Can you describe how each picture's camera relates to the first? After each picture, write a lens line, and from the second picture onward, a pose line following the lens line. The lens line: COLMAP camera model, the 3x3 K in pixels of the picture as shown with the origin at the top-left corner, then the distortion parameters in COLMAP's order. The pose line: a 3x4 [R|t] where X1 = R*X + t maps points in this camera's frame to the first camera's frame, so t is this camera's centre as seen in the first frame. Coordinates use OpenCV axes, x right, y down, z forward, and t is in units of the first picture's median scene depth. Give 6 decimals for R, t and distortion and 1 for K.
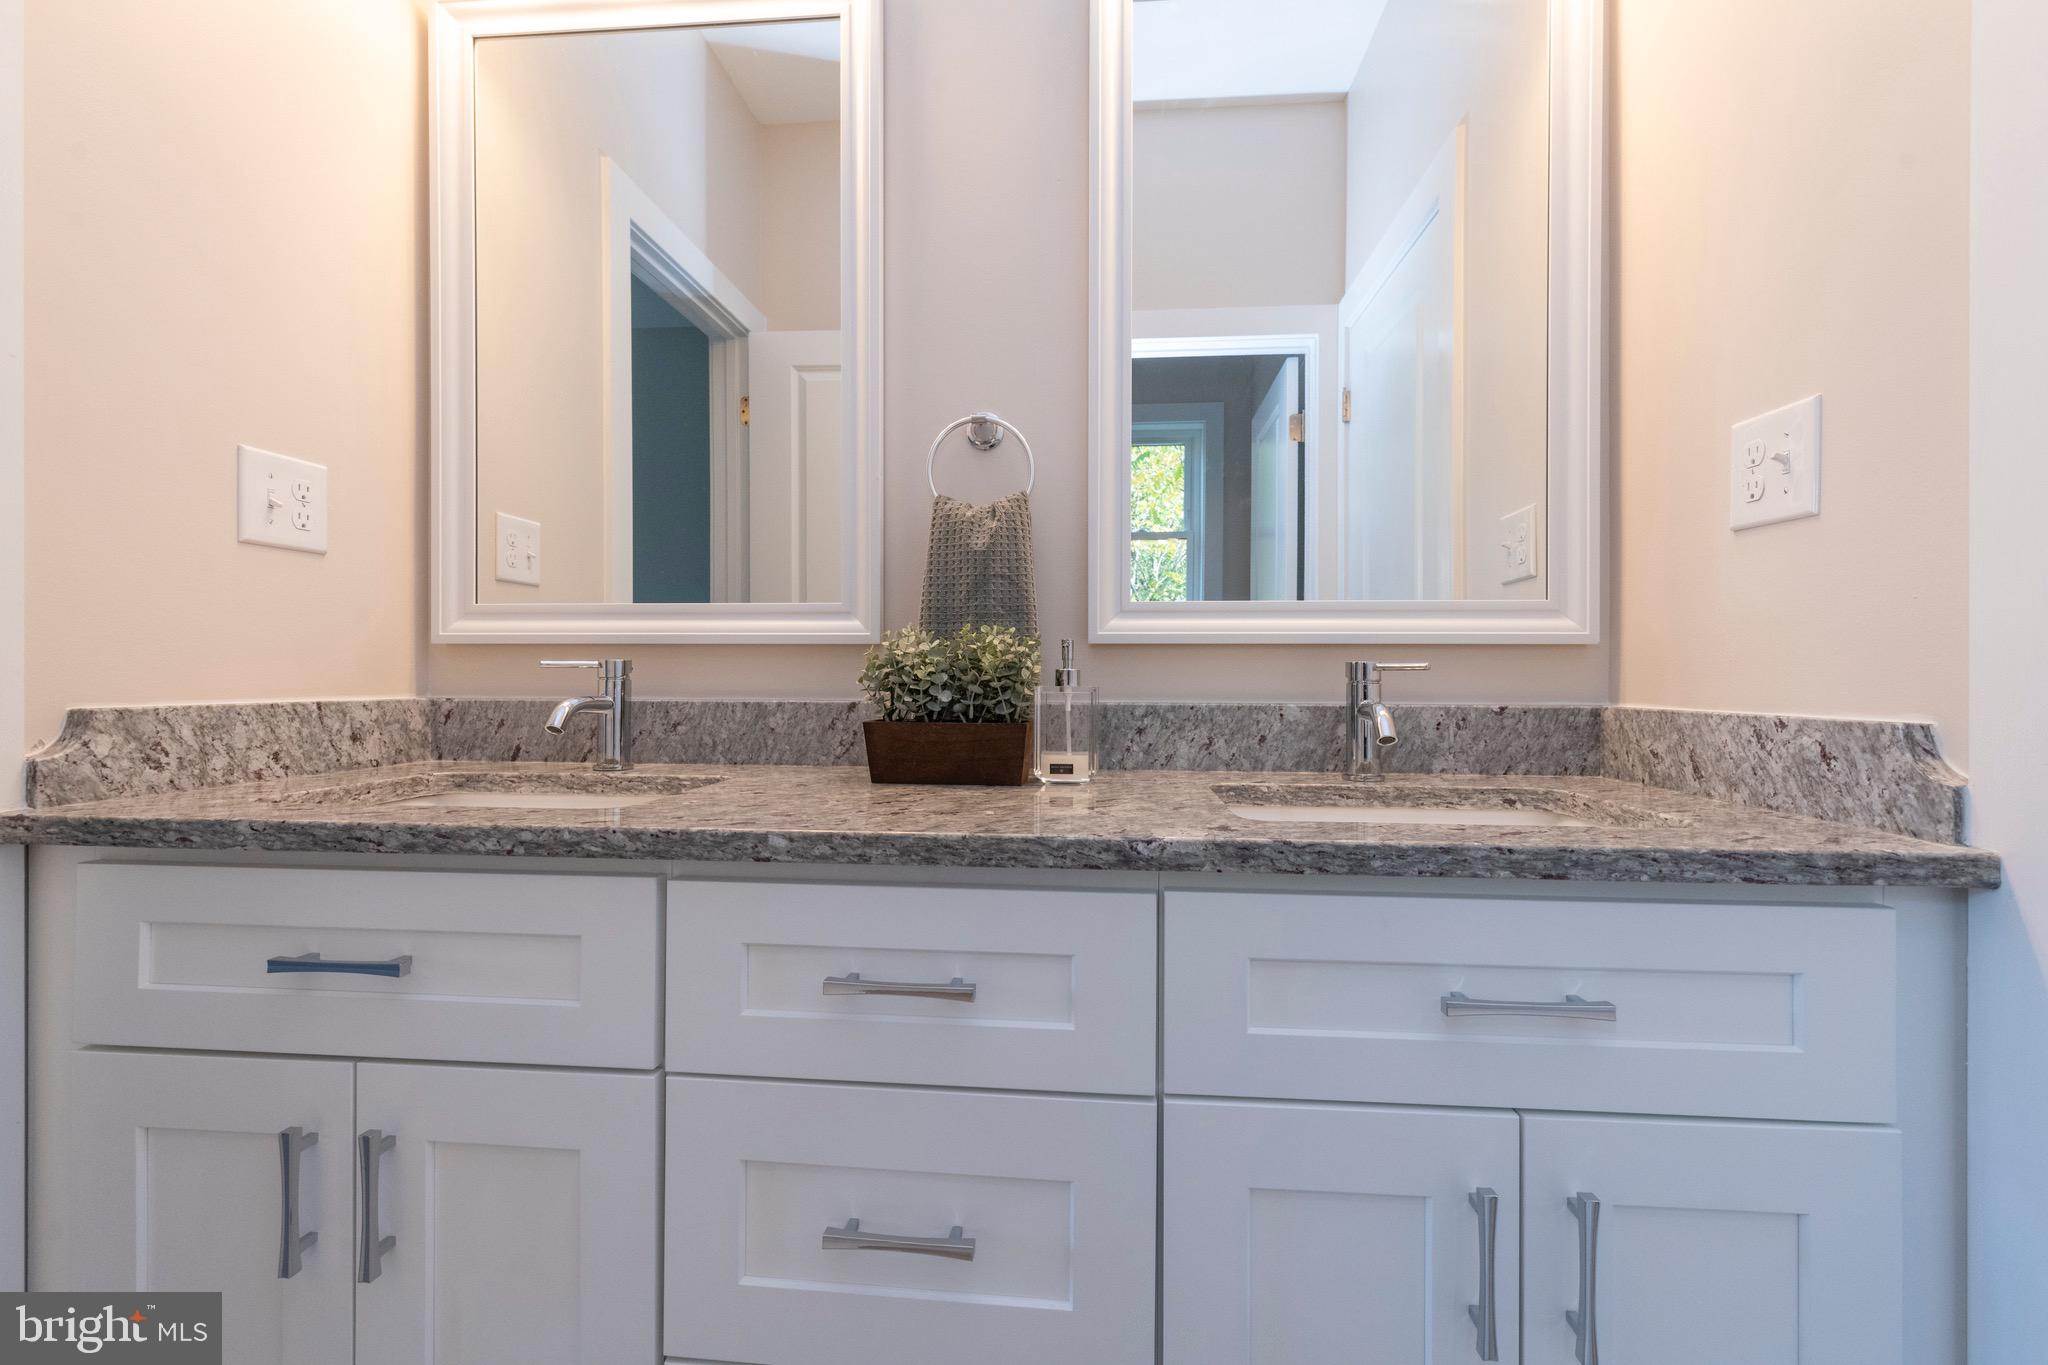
lens RADIAL K [[877.4, 0, 1030.9], [0, 877.4, 675.6], [0, 0, 1]] dist [-0.001531, -0.000089]
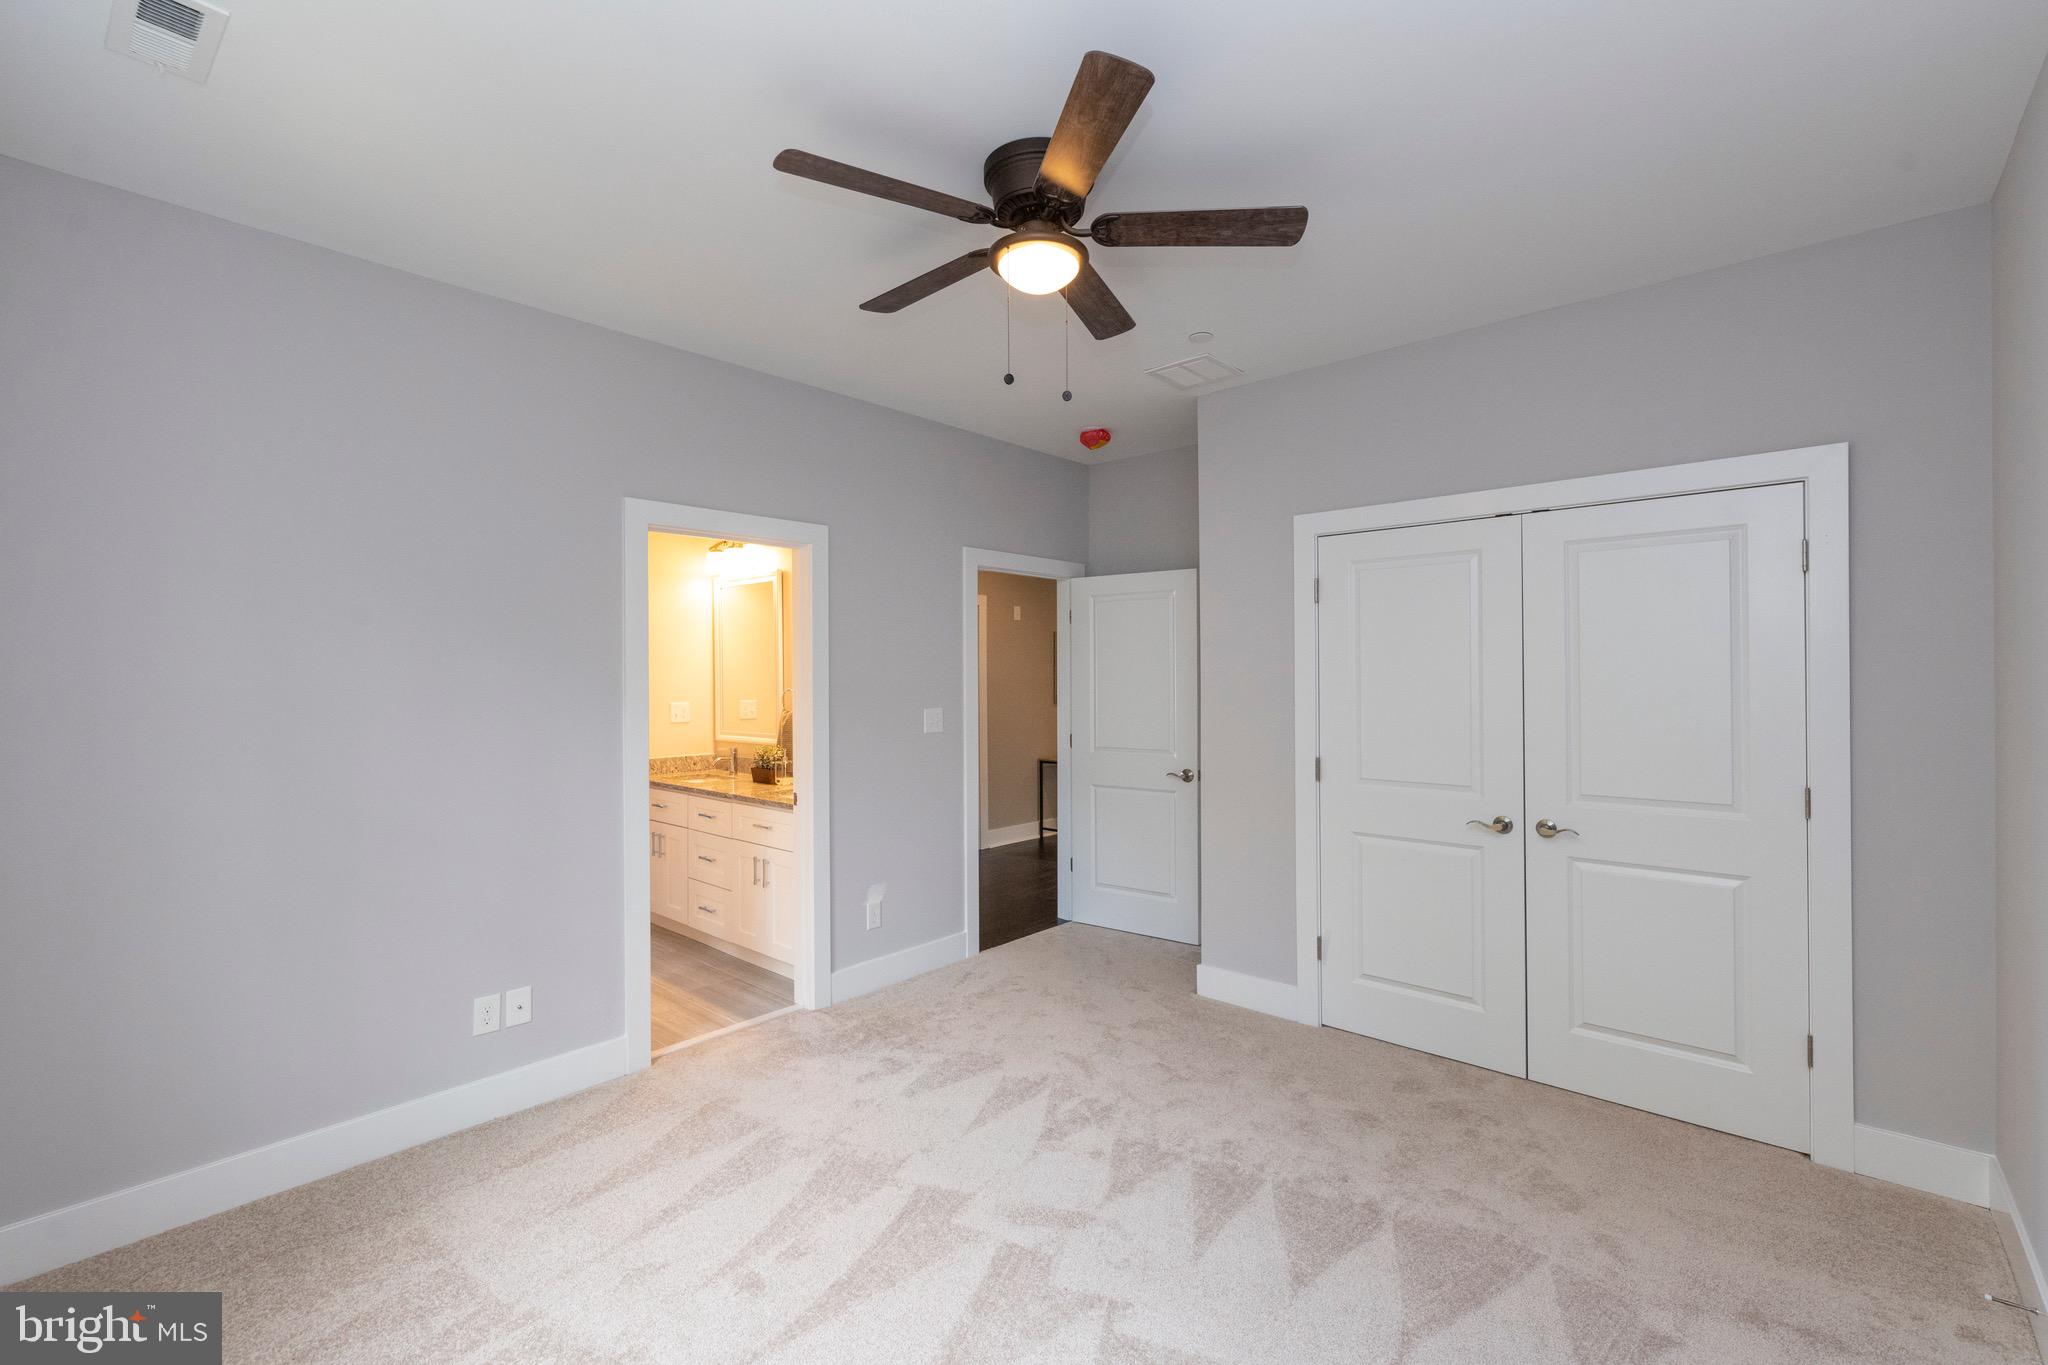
lens RADIAL K [[877.4, 0, 1019.5], [0, 877.4, 676.0], [0, 0, 1]] dist [-0.001531, -0.000089]
pose [[0.794444, -0.010115, -0.607253, 3.534685], [0.010890, 0.999938, -0.002409, -0.377268], [0.607240, -0.004699, 0.794505, -1.659812]]
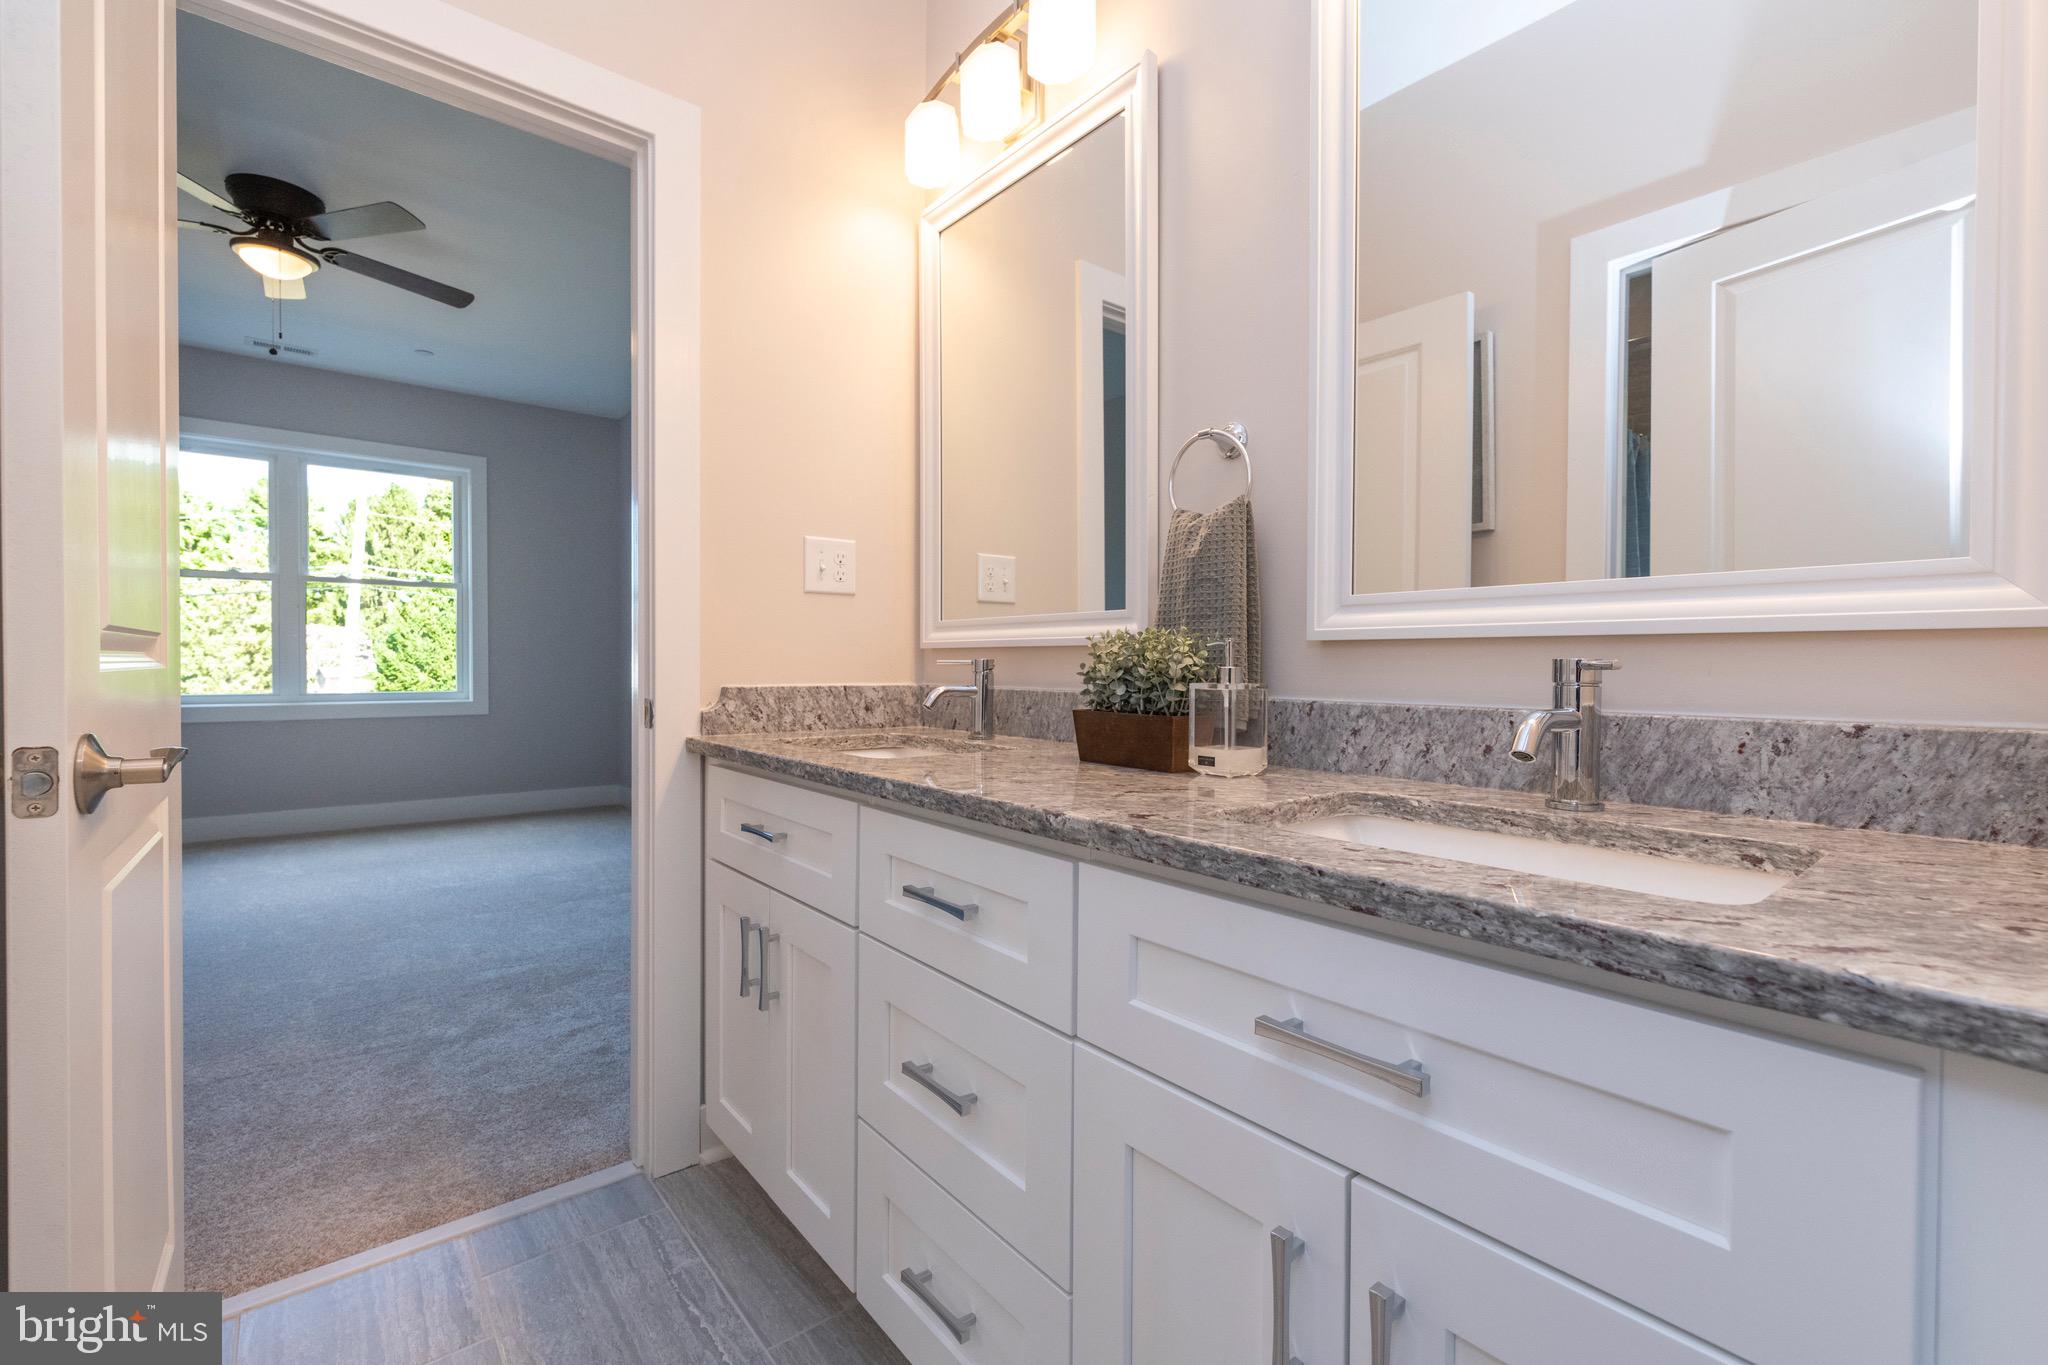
lens RADIAL K [[877.4, 0, 1024.1], [0, 877.4, 672.8], [0, 0, 1]] dist [-0.001531, -0.000089]
pose [[0.696178, 0.007119, -0.717834, 0.637364], [-0.003819, 0.999973, 0.006213, -0.006030], [0.717859, -0.001584, 0.696187, 0.101529]]
